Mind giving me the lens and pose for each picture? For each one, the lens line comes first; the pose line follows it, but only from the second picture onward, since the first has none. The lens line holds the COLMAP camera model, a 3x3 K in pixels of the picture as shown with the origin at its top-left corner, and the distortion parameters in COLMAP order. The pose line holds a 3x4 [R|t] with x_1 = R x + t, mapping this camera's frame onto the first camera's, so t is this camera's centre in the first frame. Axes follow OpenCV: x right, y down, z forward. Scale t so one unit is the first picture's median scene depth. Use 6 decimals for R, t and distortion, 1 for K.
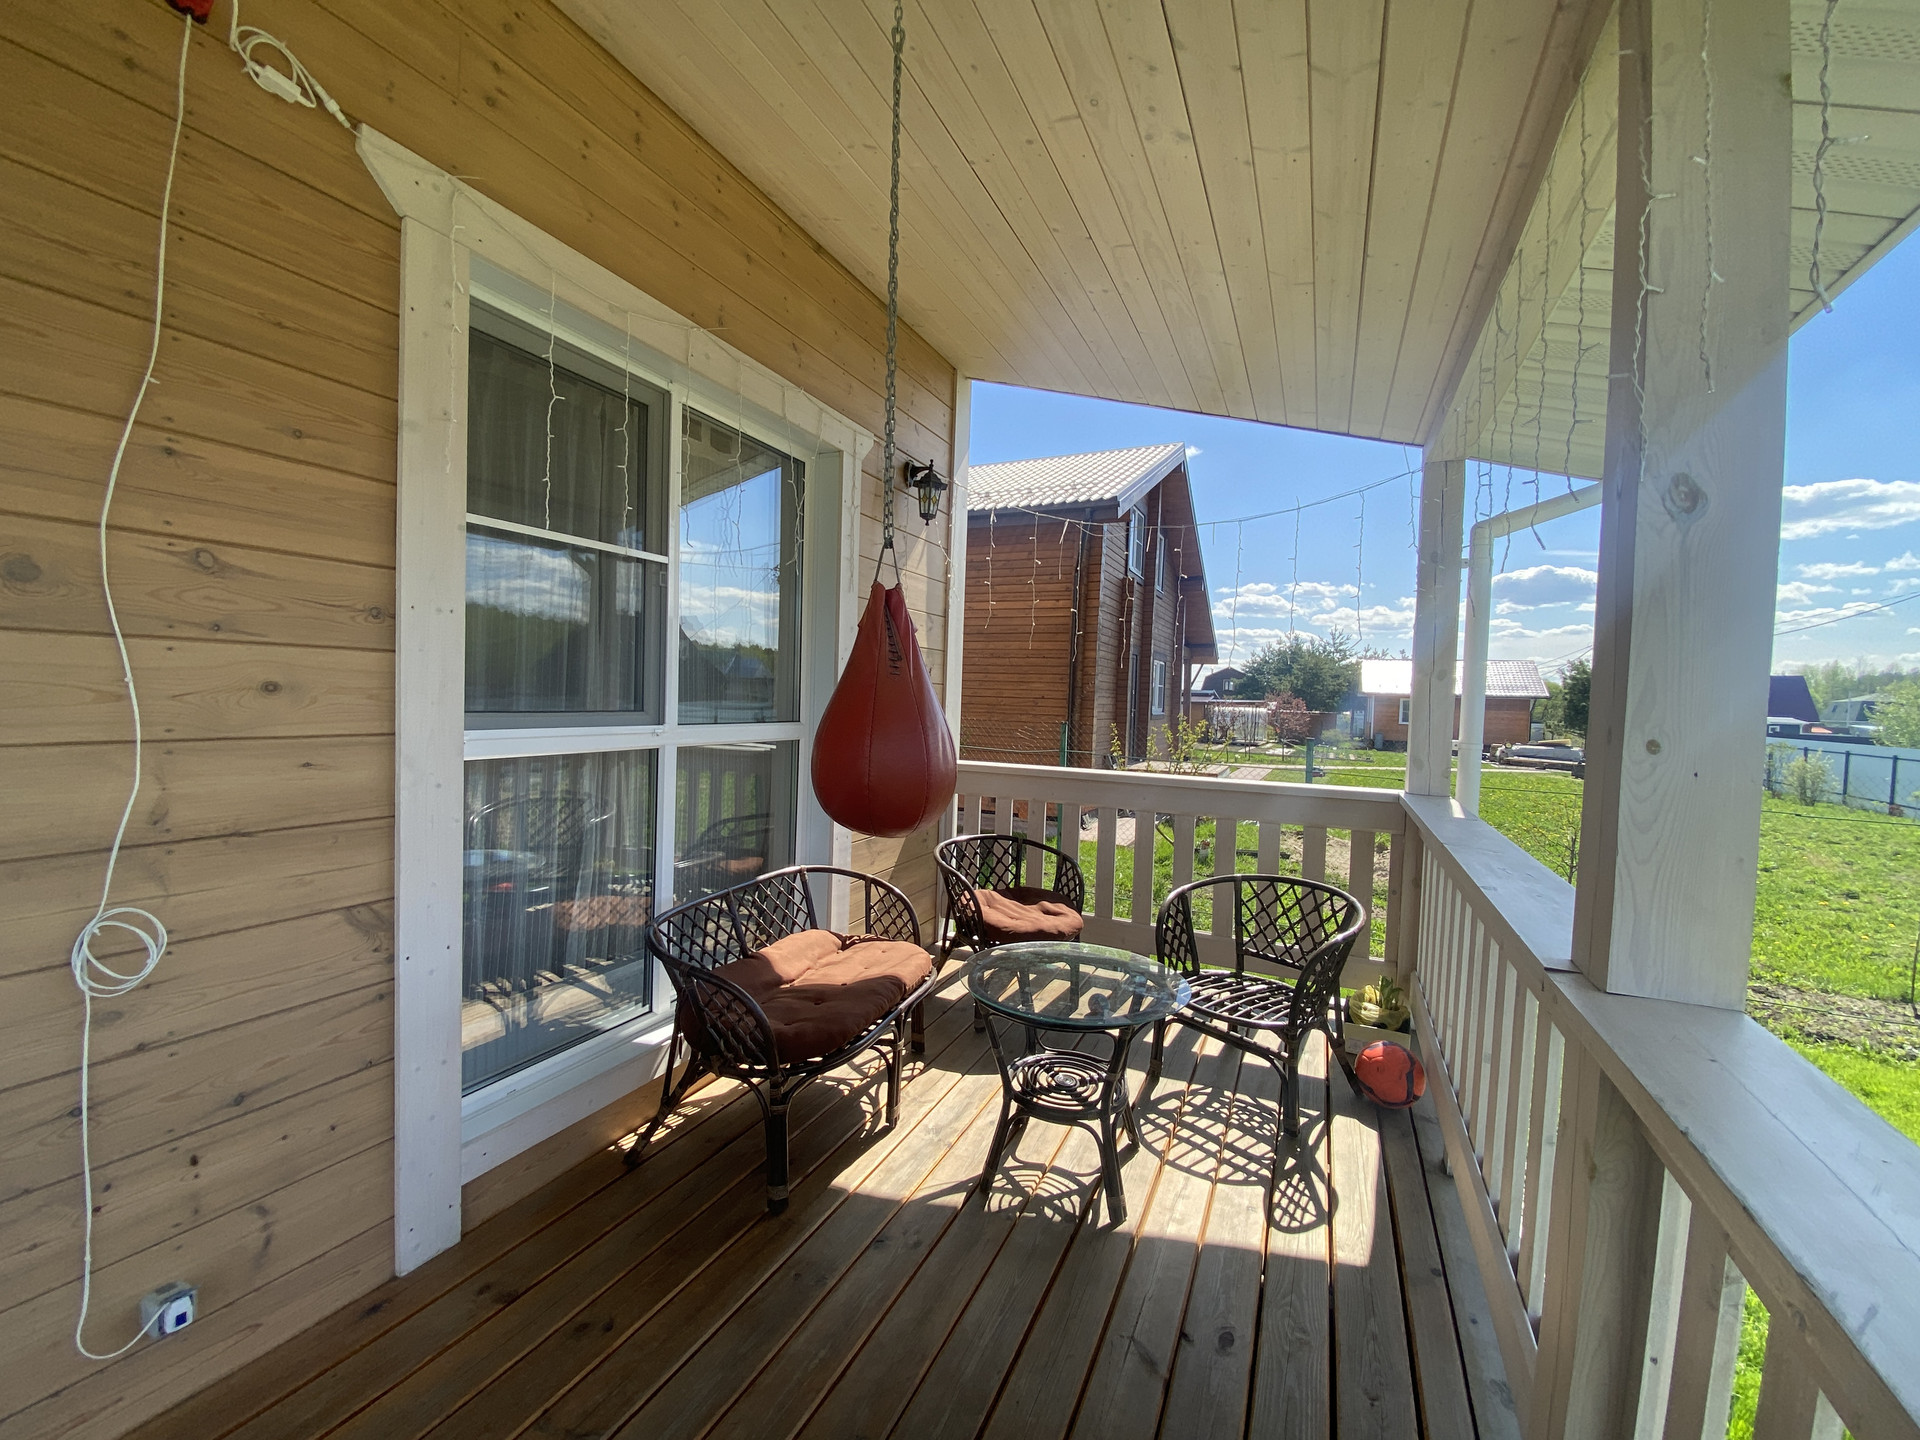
lens RADIAL K [[781.4, 0, 955.4], [0, 781.4, 721.8], [0, 0, 1]] dist [0.055104, -0.041054]
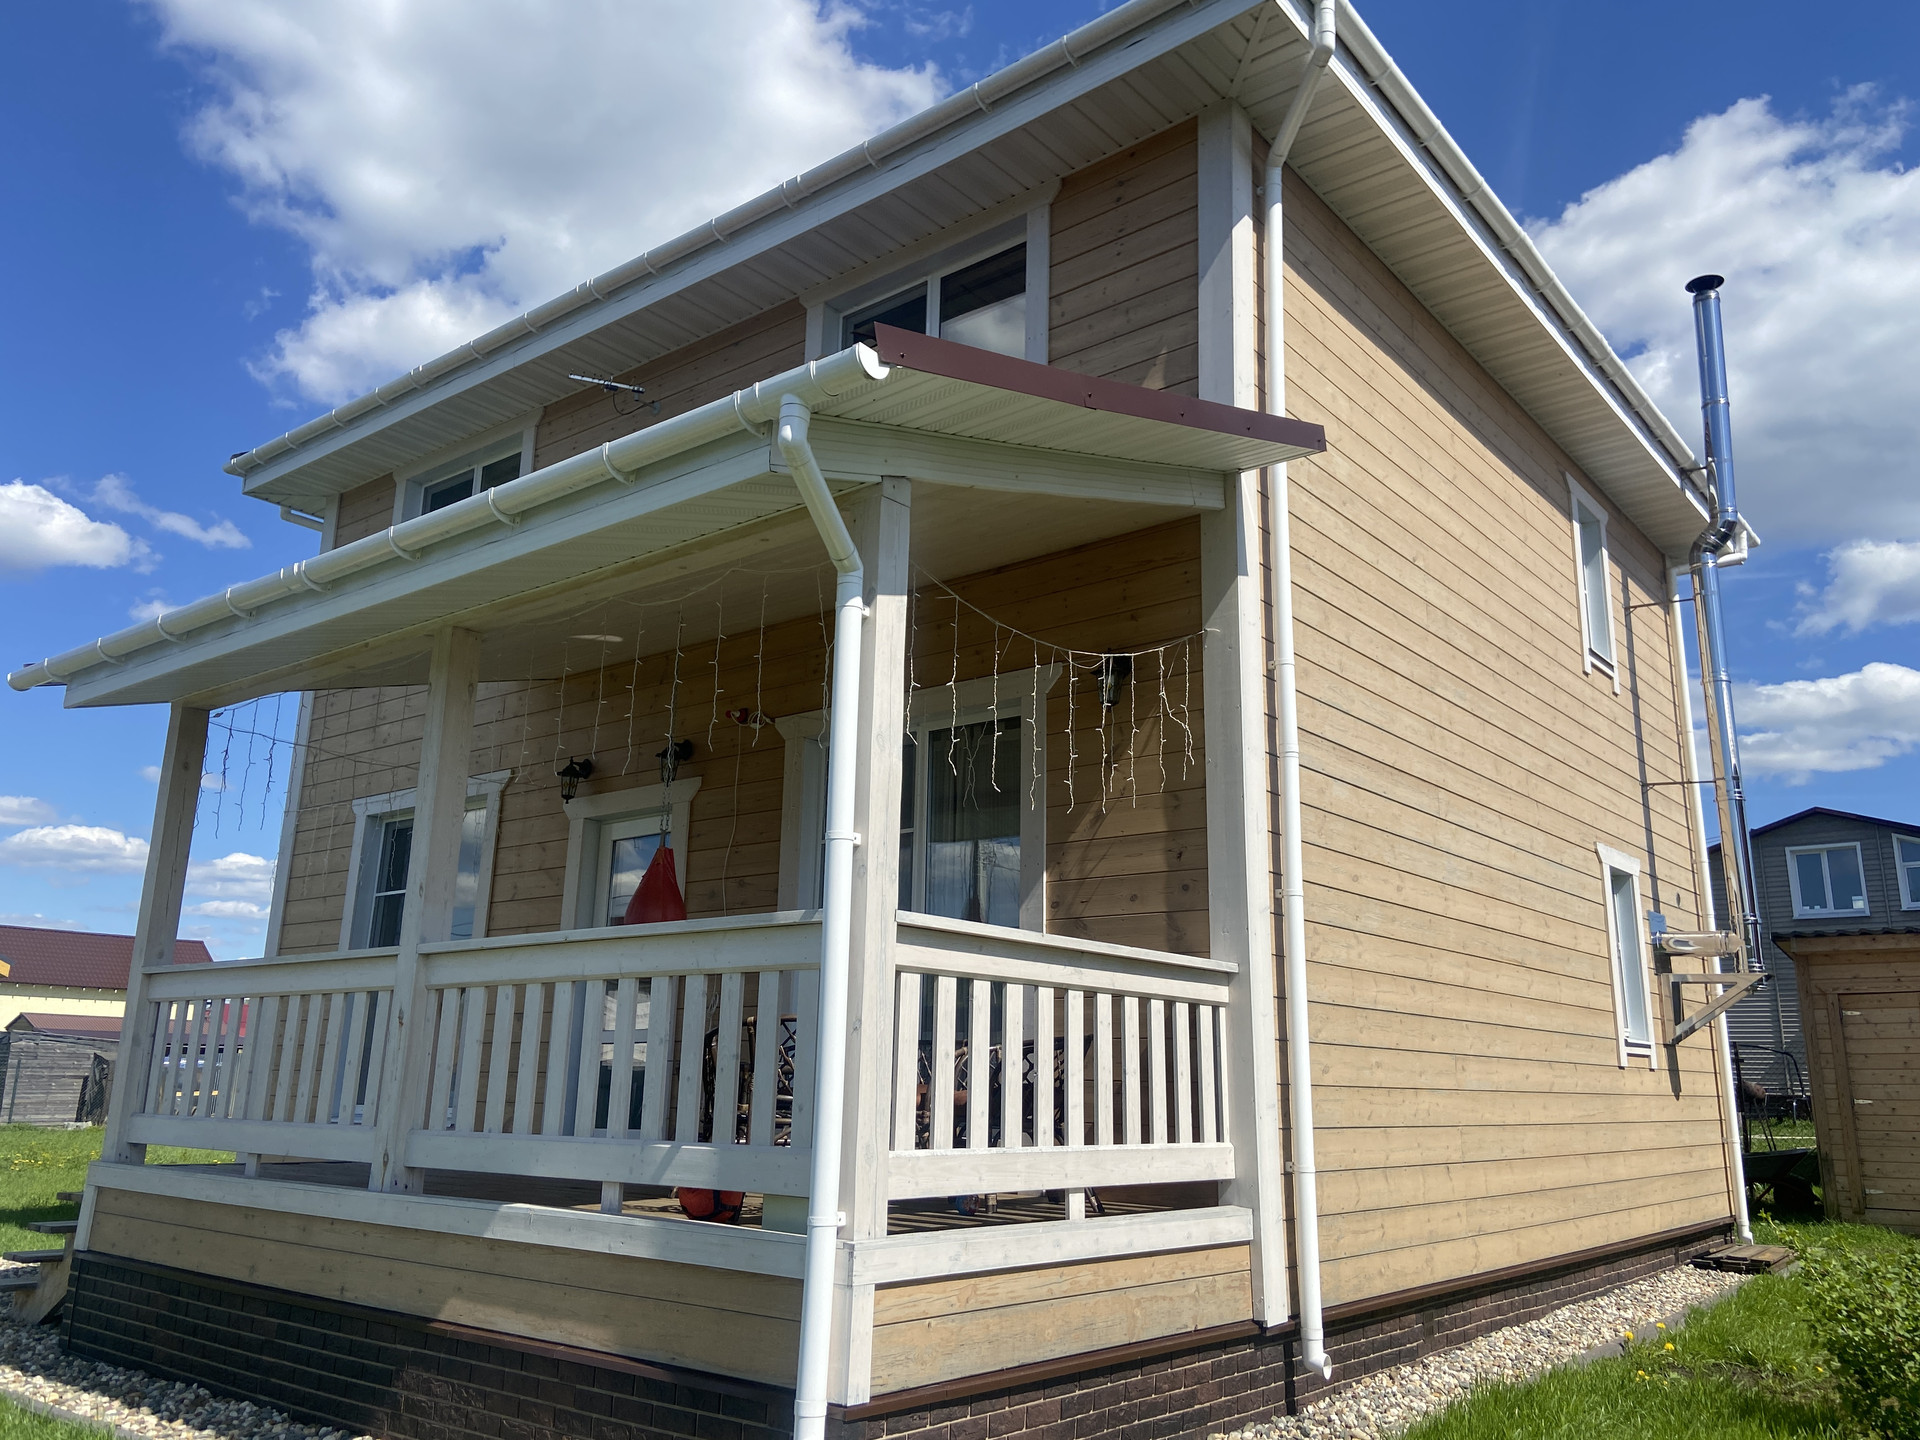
lens RADIAL K [[1438.5, 0, 975.5], [0, 1438.5, 704.1], [0, 0, 1]] dist [0.116365, -0.146937]
pose [[-0.241237, -0.274170, -0.930933, 1.675569], [-0.054604, 0.961578, -0.269046, 0.233565], [0.968929, -0.014071, -0.246939, 1.272444]]
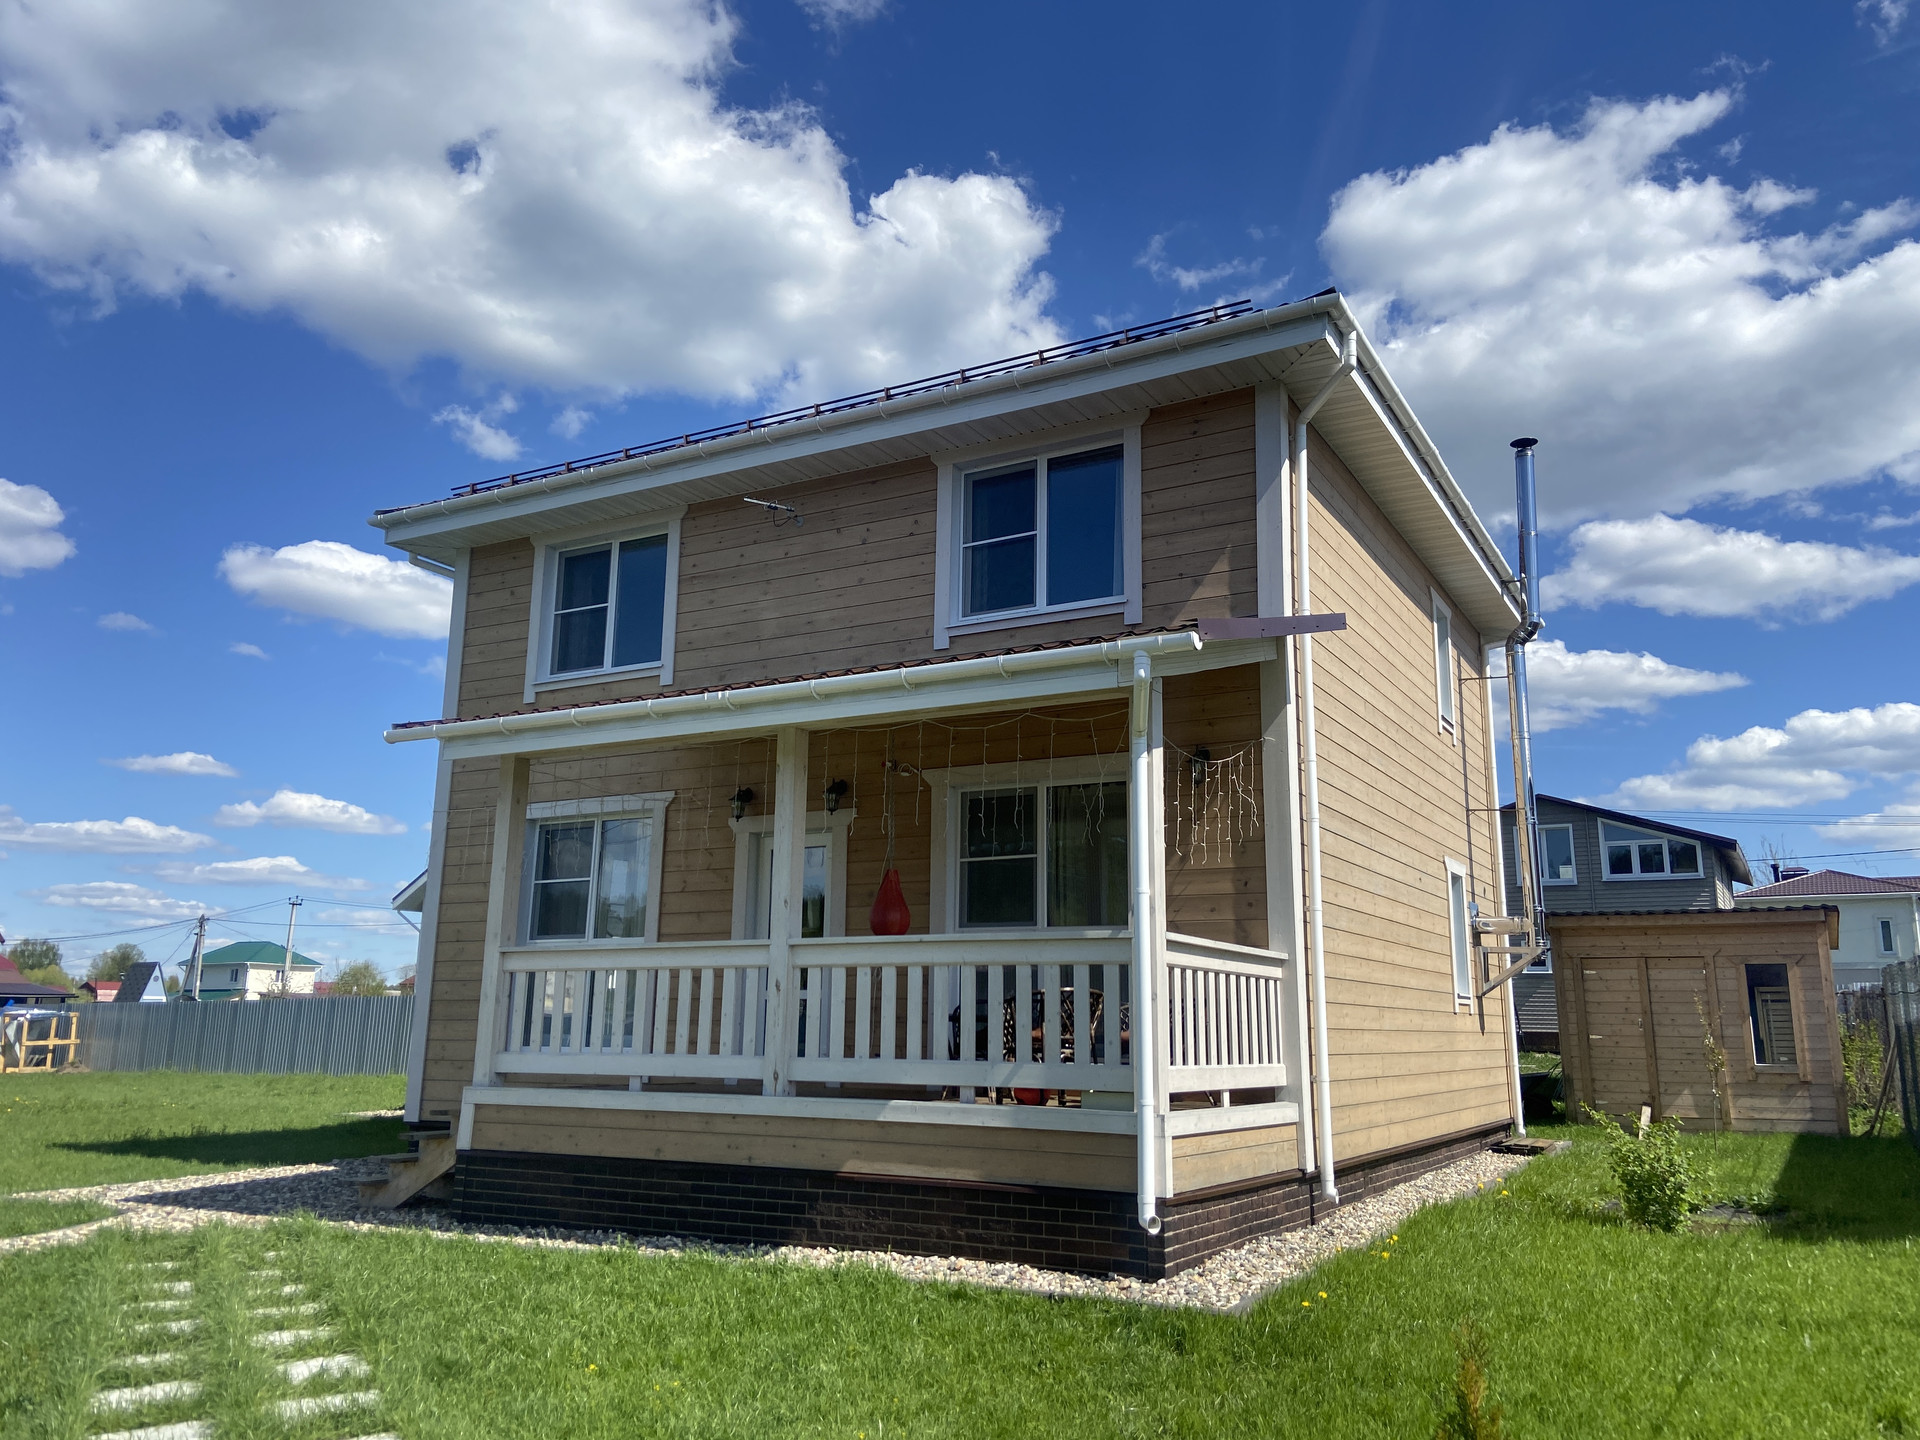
lens RADIAL K [[1434.6, 0, 967.2], [0, 1434.6, 712.5], [0, 0, 1]] dist [0.094026, -0.086710]
pose [[-0.080974, -0.239968, -0.967398, 2.681098], [-0.045284, 0.970468, -0.236940, 0.280672], [0.995687, 0.024622, -0.089450, 0.795659]]
